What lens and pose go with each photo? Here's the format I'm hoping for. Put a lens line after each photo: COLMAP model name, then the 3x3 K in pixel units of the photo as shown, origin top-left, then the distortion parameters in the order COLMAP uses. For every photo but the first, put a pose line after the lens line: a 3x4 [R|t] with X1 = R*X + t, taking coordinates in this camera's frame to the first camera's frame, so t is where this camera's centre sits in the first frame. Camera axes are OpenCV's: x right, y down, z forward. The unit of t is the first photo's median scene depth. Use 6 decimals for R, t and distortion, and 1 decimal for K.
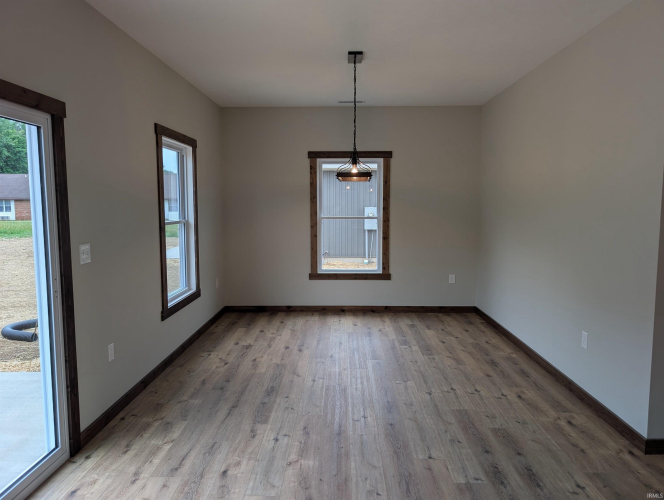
lens RADIAL K [[478.1, 0, 332.0], [0, 478.1, 250.0], [0, 0, 1]] dist [0.057211, -0.054659]
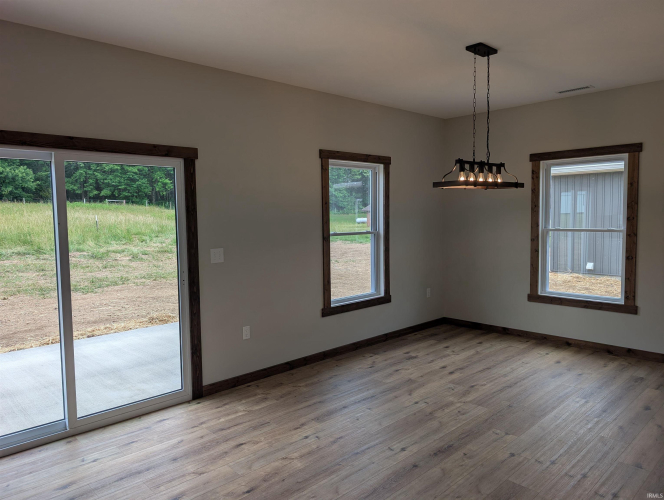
lens RADIAL K [[478.1, 0, 332.0], [0, 478.1, 250.0], [0, 0, 1]] dist [0.057211, -0.054659]
pose [[0.706250, 0.043782, -0.706608, 0.475308], [-0.055690, 0.998429, 0.006201, -0.024326], [0.705769, 0.034972, 0.707578, 0.188311]]
